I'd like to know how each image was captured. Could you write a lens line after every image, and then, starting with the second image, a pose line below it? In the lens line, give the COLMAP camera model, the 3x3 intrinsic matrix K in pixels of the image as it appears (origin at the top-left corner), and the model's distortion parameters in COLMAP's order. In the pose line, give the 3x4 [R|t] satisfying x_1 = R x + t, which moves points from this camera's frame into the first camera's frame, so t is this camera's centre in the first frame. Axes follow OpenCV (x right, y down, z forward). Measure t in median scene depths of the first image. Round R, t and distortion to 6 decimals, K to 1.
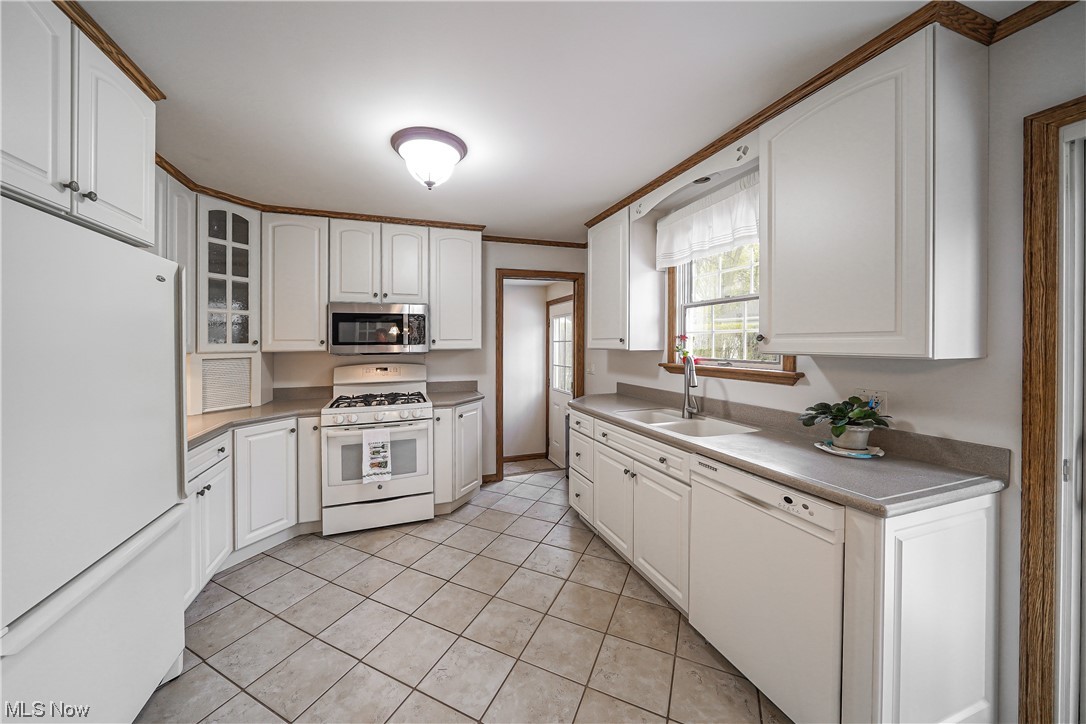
lens RADIAL K [[378.2, 0, 521.3], [0, 378.2, 346.1], [0, 0, 1]] dist [-0.007478, -0.000371]
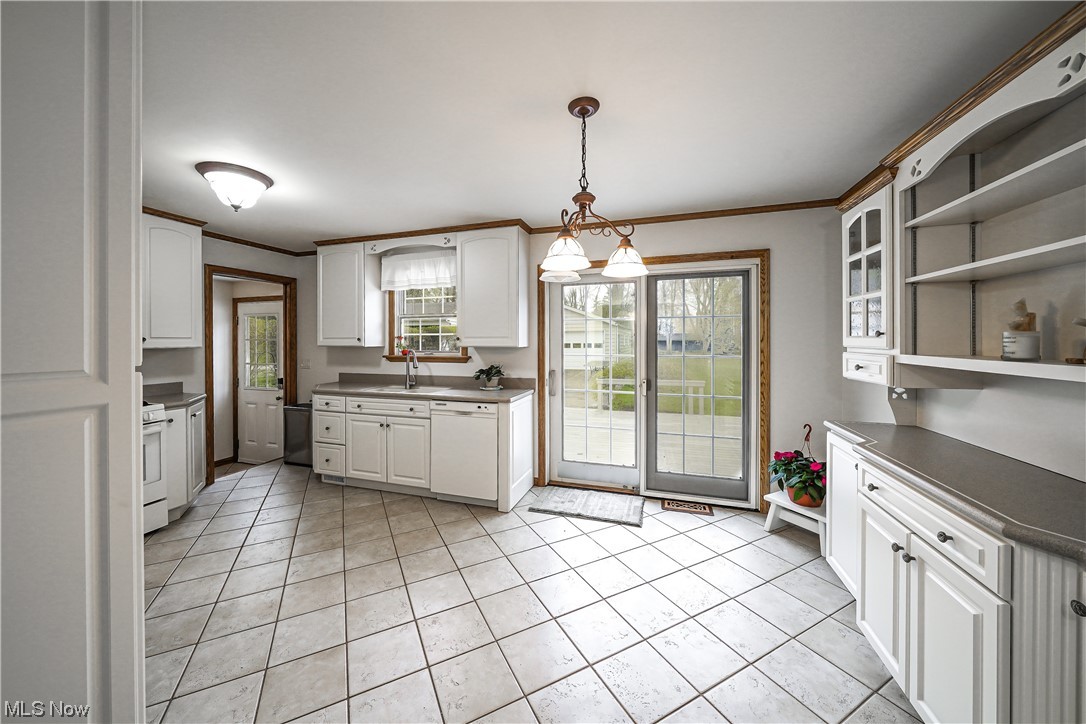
lens RADIAL K [[378.2, 0, 533.0], [0, 378.2, 342.7], [0, 0, 1]] dist [-0.007478, -0.000371]
pose [[0.589313, -0.002193, 0.807902, -0.529403], [0.006216, 0.999979, -0.001820, 0.003417], [-0.807881, 0.006095, 0.589315, -0.355459]]
